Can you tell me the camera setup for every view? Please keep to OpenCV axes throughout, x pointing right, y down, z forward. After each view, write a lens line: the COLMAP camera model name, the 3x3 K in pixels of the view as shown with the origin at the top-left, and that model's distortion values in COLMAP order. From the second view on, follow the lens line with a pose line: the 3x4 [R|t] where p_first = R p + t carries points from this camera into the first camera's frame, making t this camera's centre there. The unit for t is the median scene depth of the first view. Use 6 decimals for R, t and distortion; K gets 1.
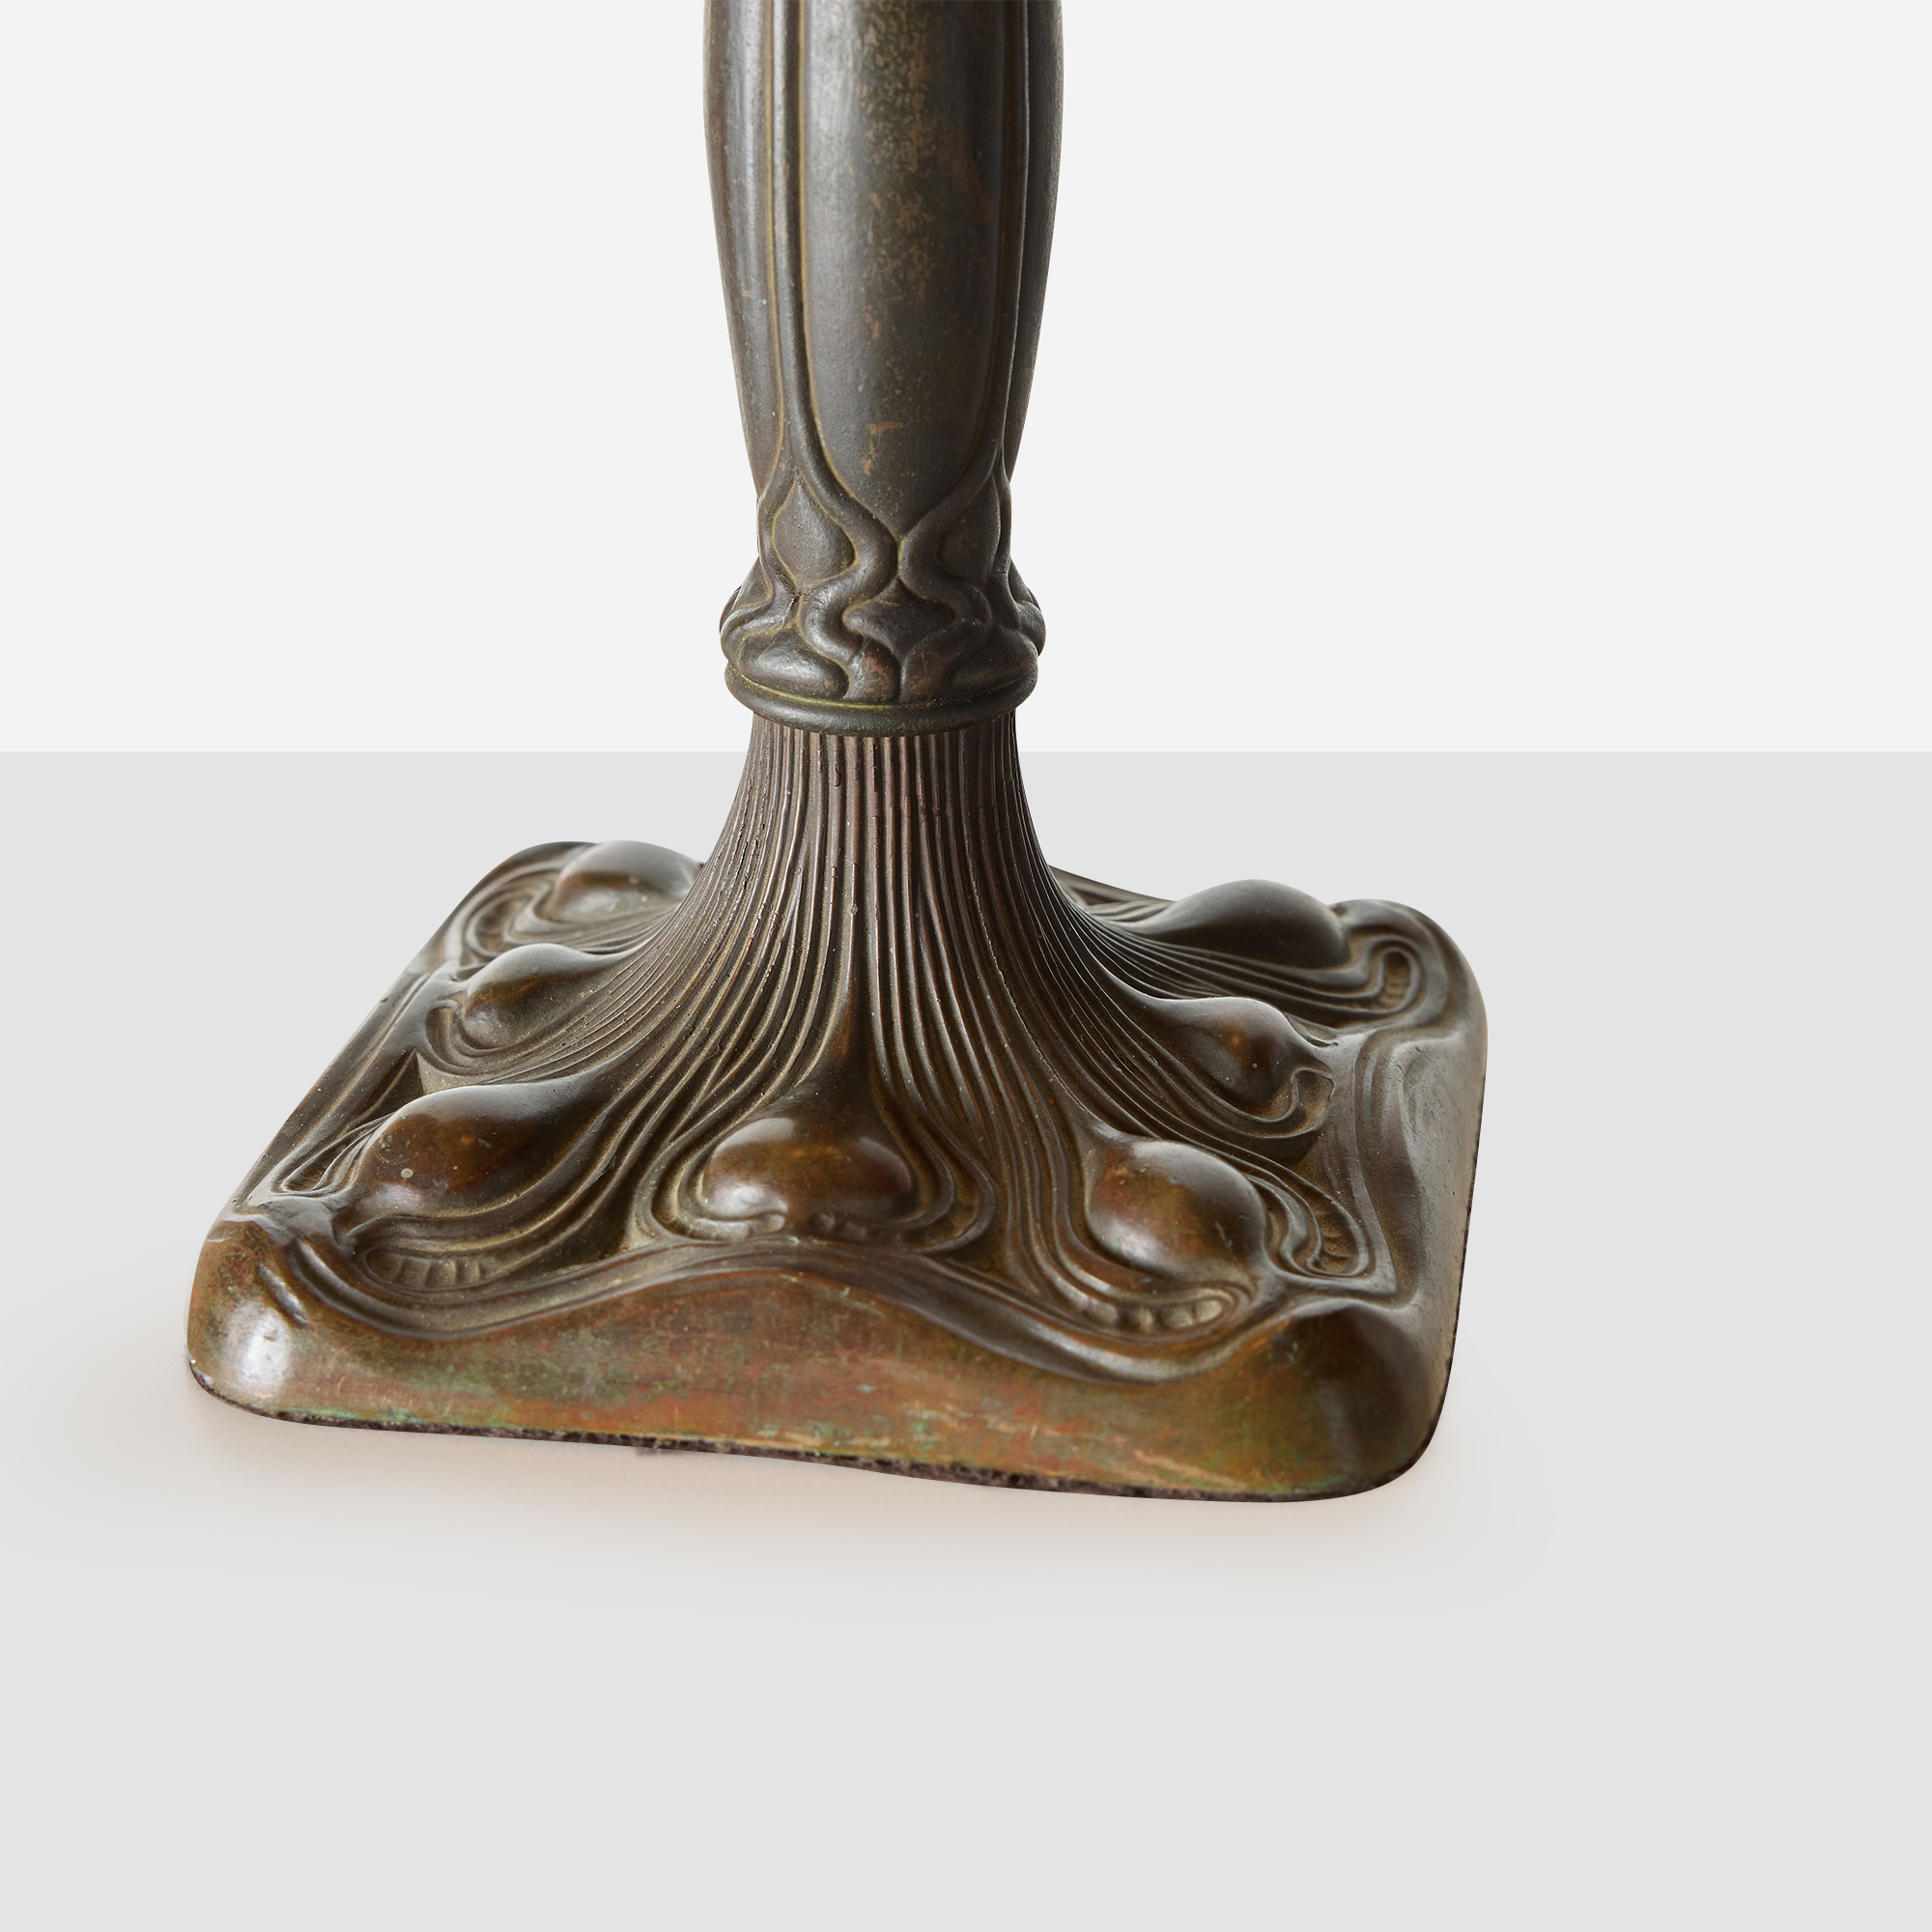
lens RADIAL K [[4466.0, 0, 965.6], [0, 4466.0, 778.4], [0, 0, 1]] dist [-0.026153, 0.042632]
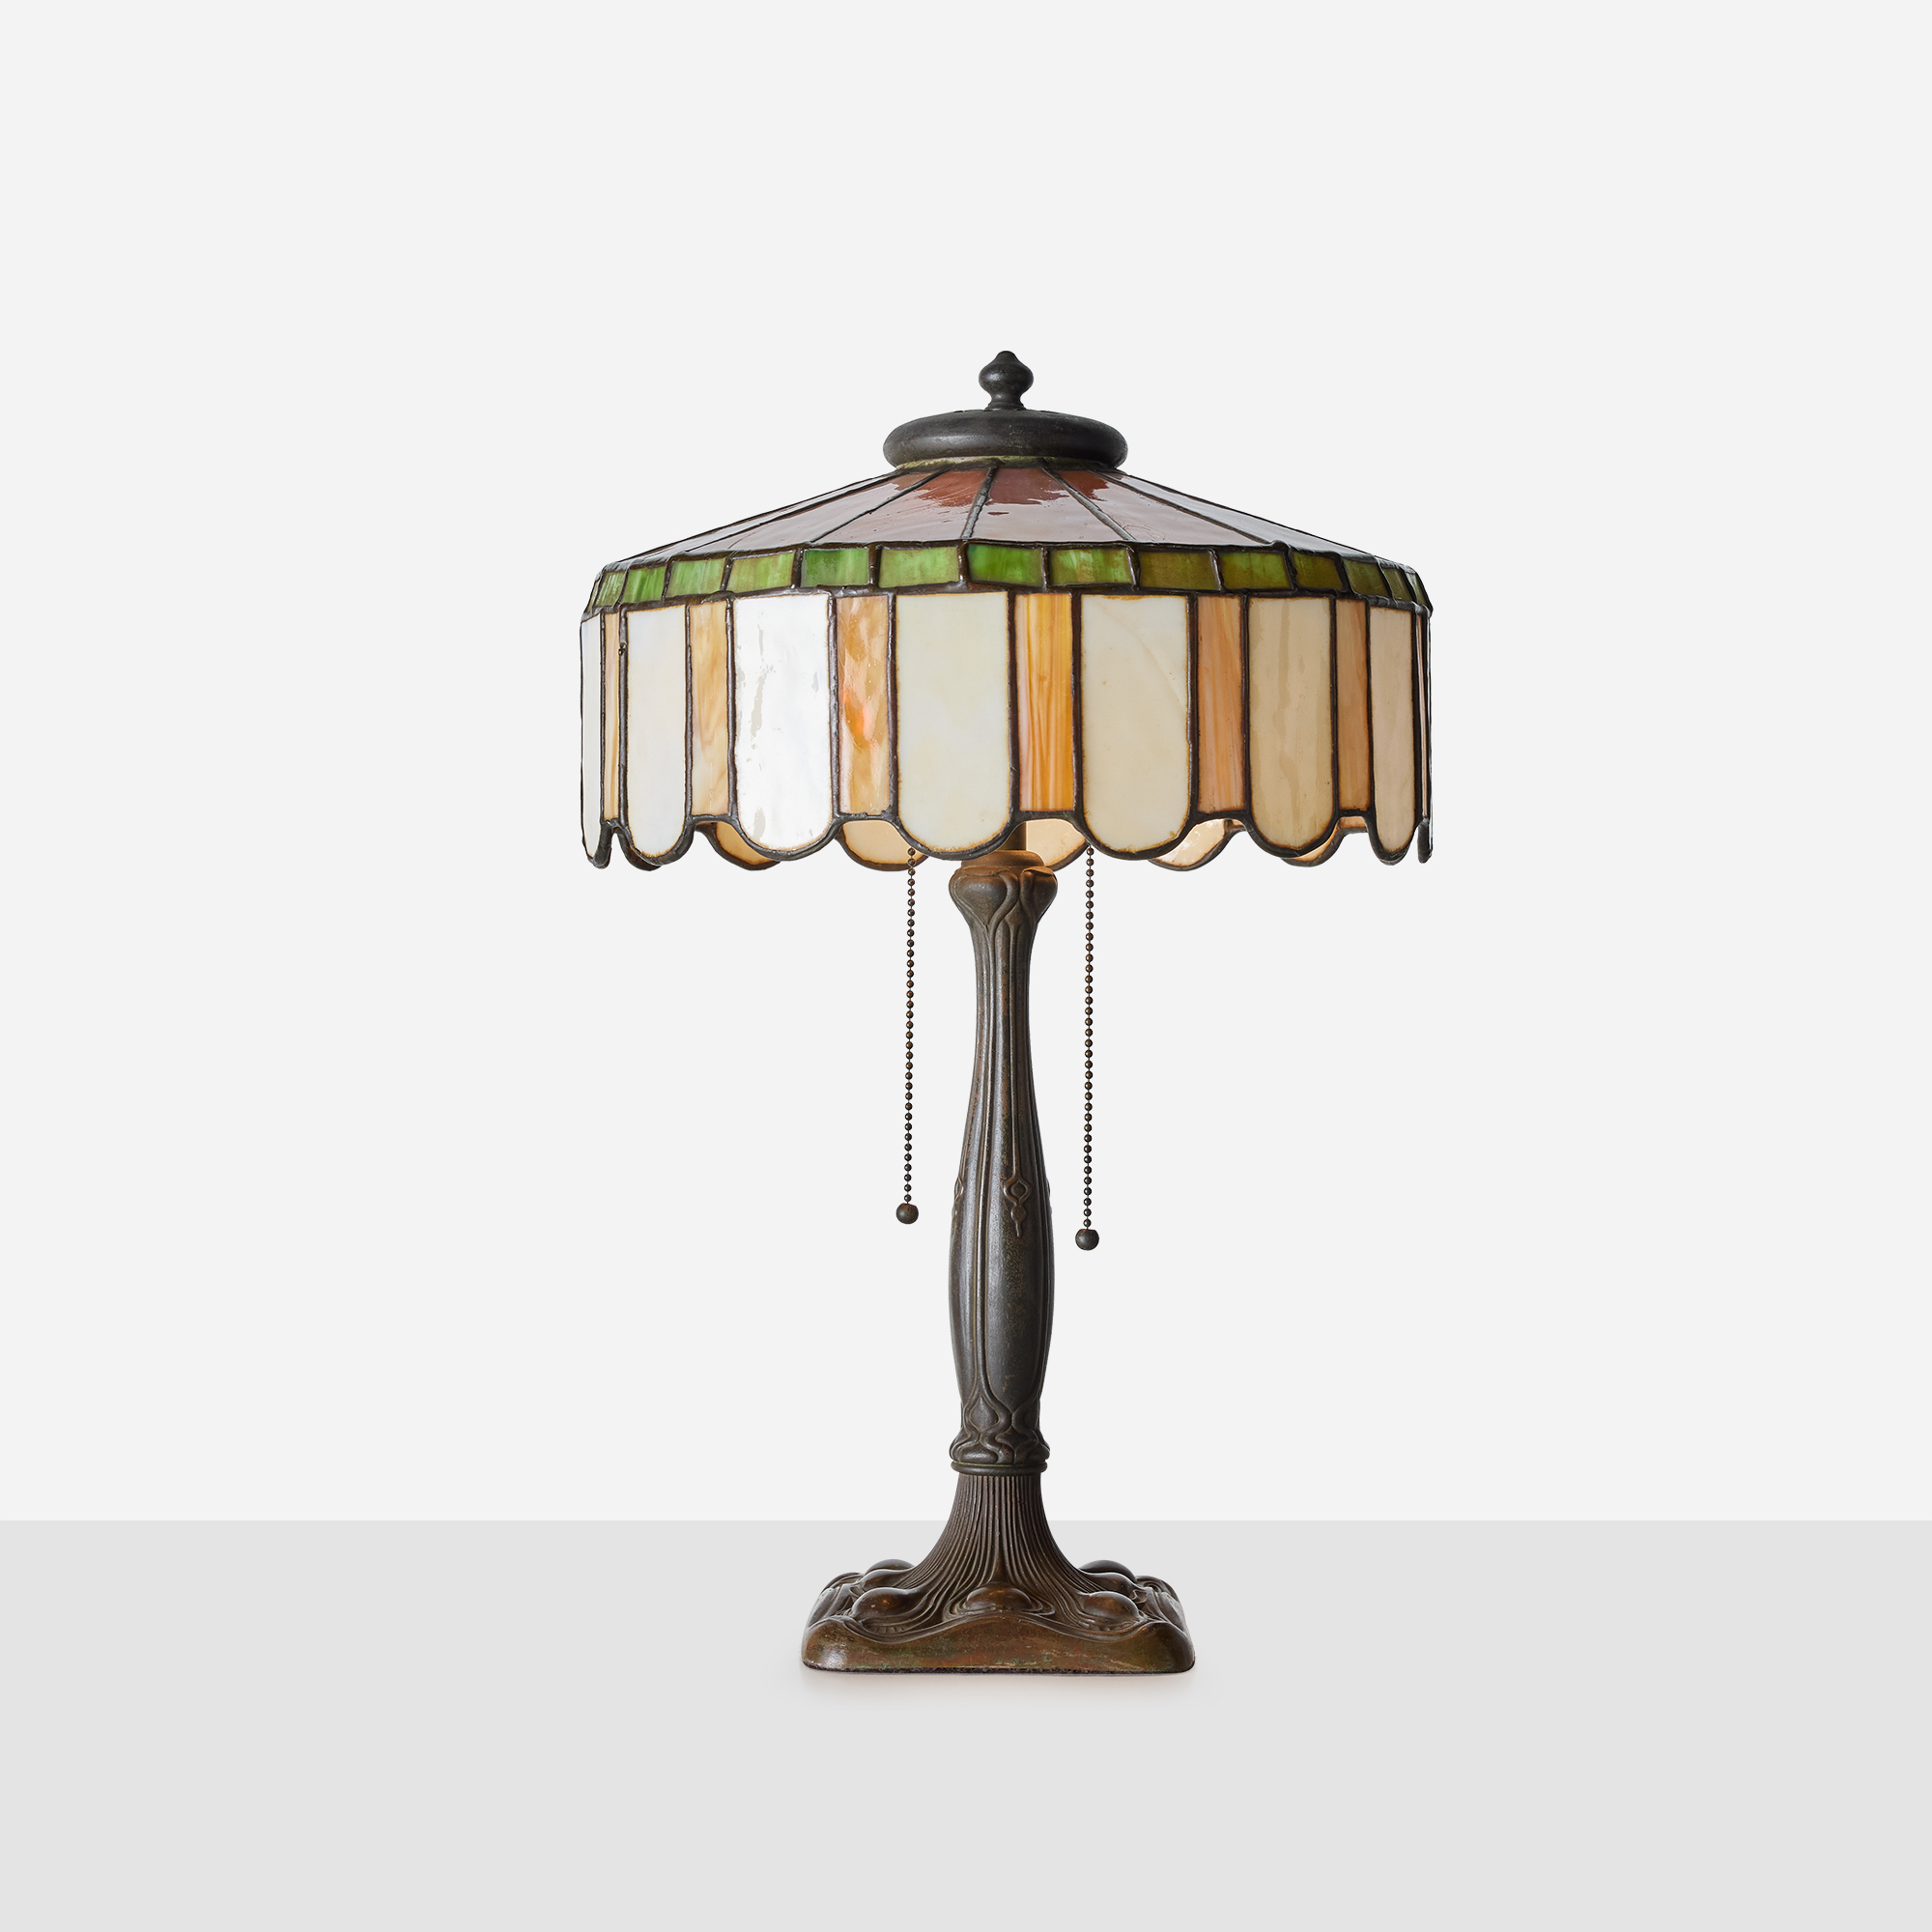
lens RADIAL K [[4875.0, 0, 966.0], [0, 4875.0, 966.0], [0, 0, 1]] dist [-0.004633, 0.176020]
pose [[0.988187, -0.004363, 0.153189, -0.610422], [0.053734, 0.946000, -0.319682, 0.798476], [-0.143522, 0.324137, 0.935060, -2.513333]]
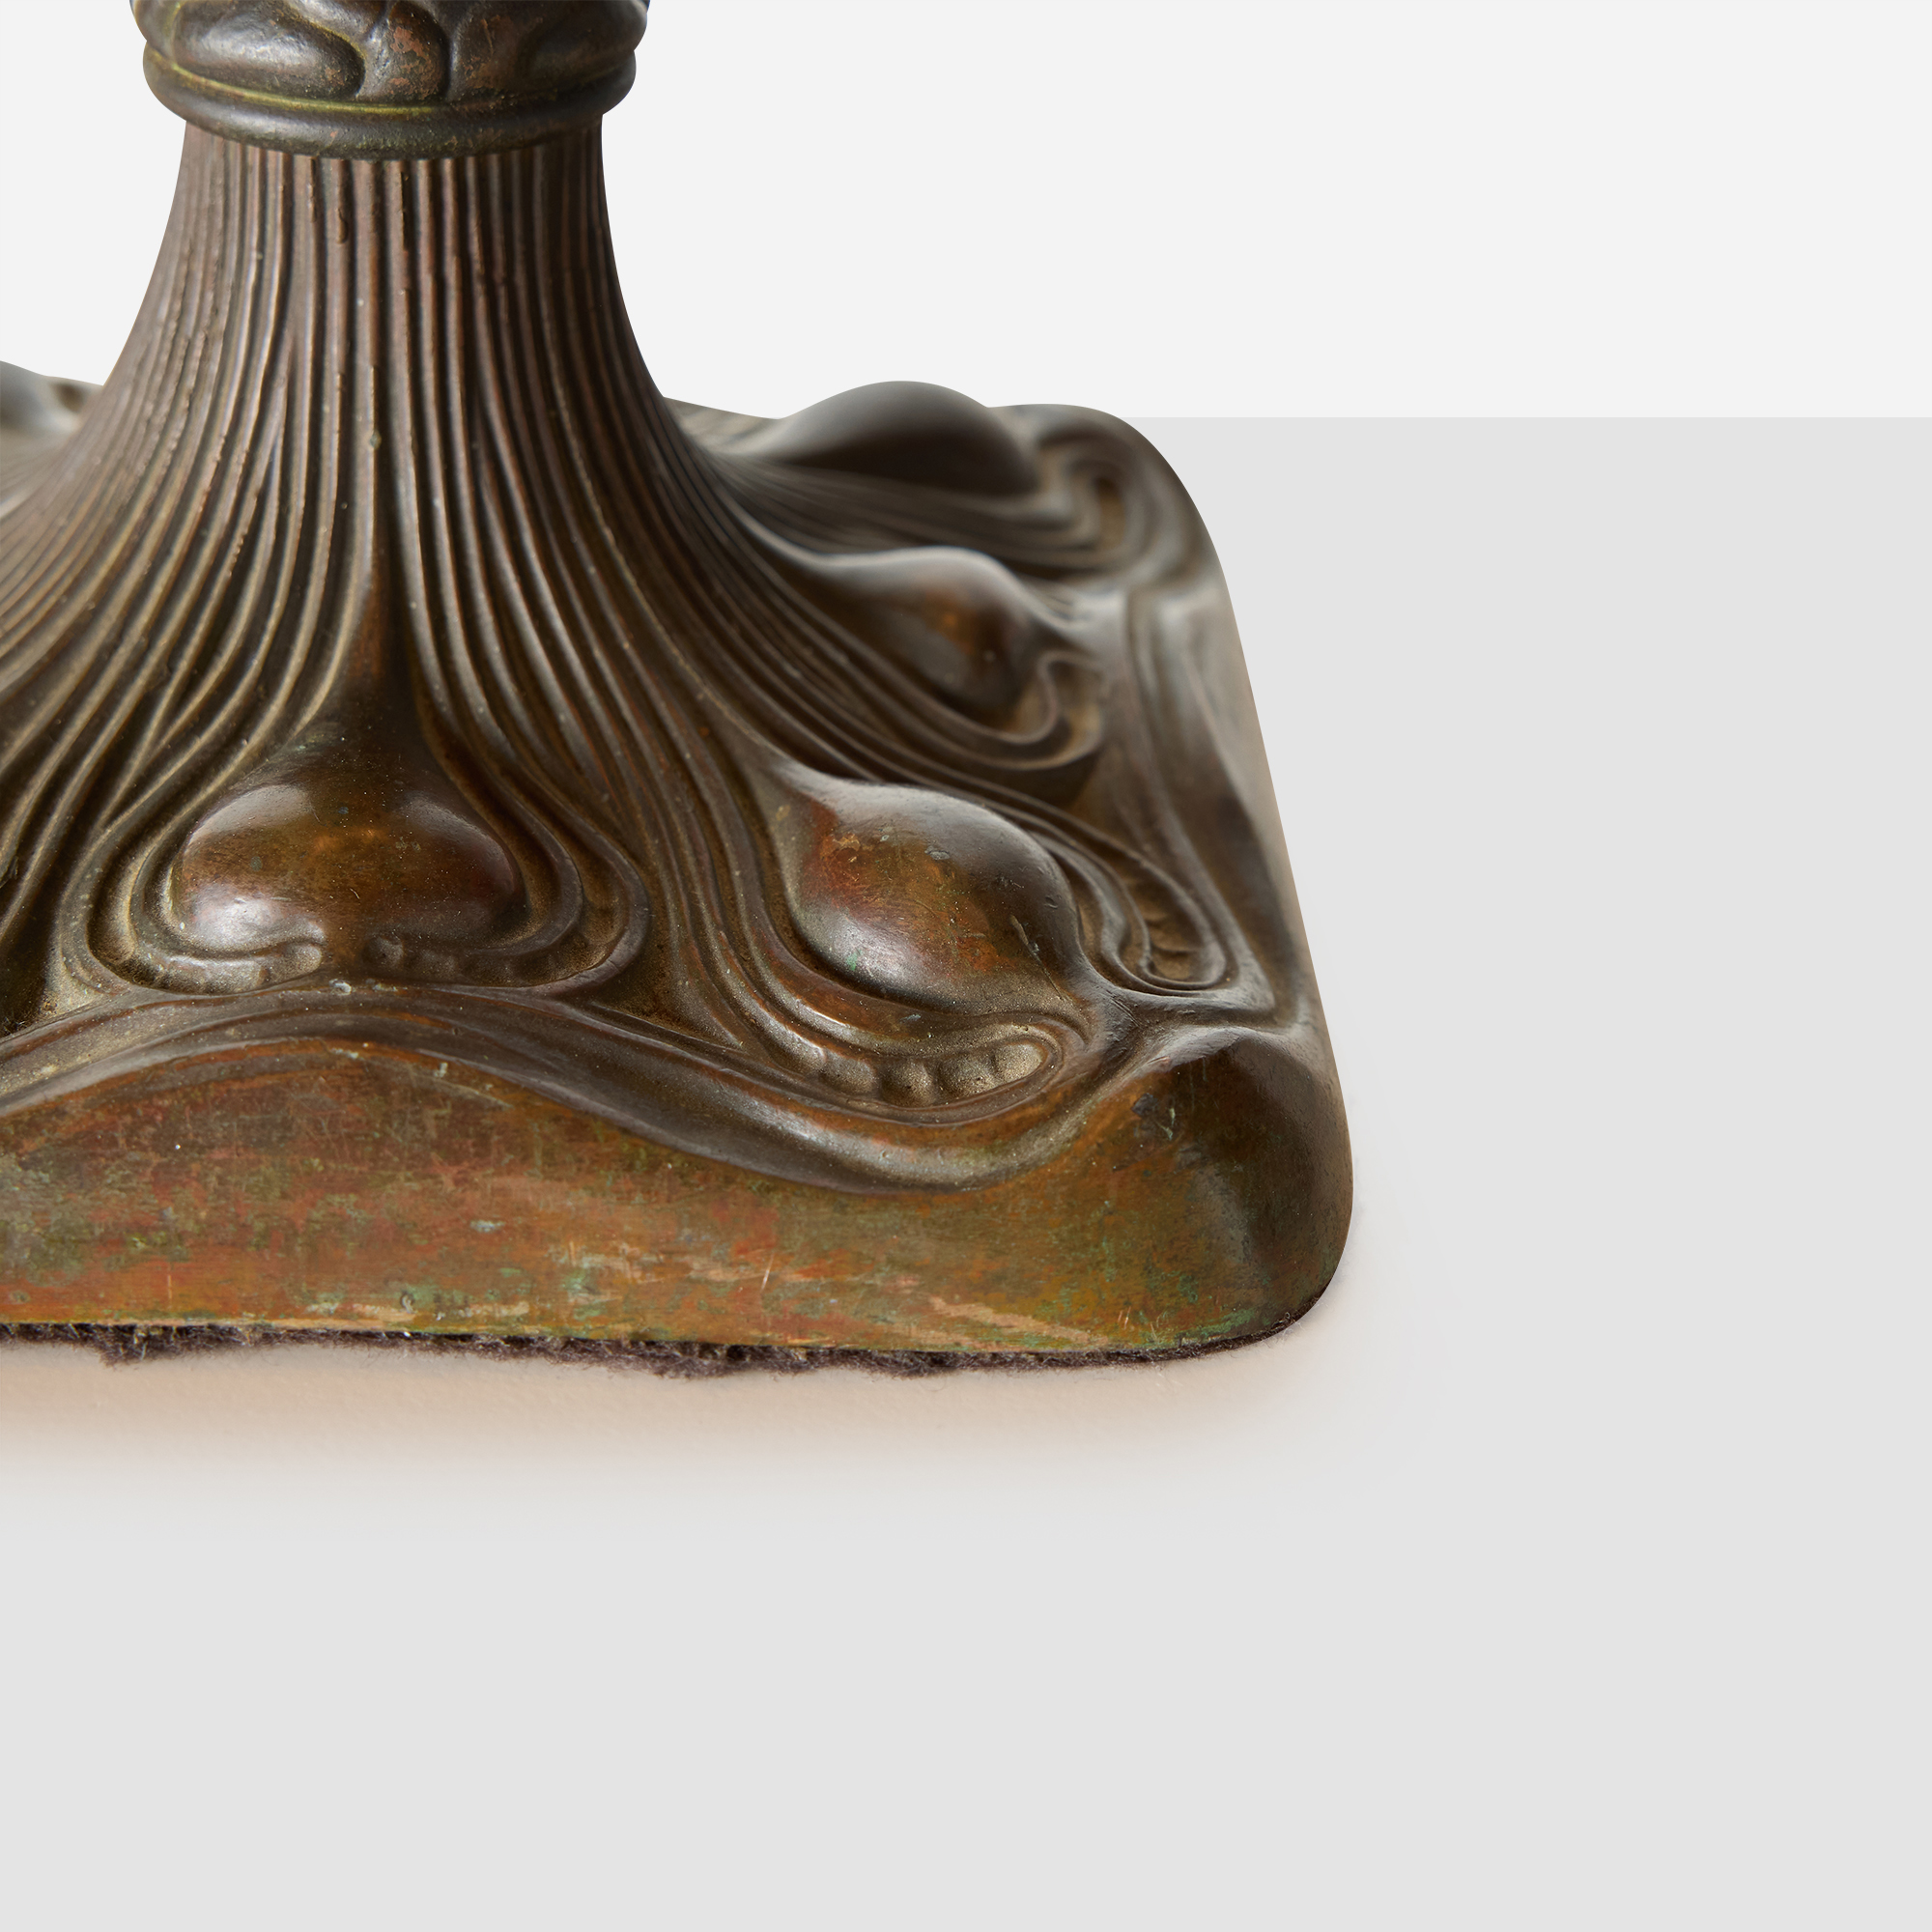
lens RADIAL K [[4466.0, 0, 965.6], [0, 4466.0, 778.4], [0, 0, 1]] dist [-0.026153, 0.042632]
pose [[0.978573, -0.051978, 0.199230, -0.074610], [0.029344, 0.992941, 0.114923, 0.007304], [-0.203797, -0.106615, 0.973191, 0.387458]]
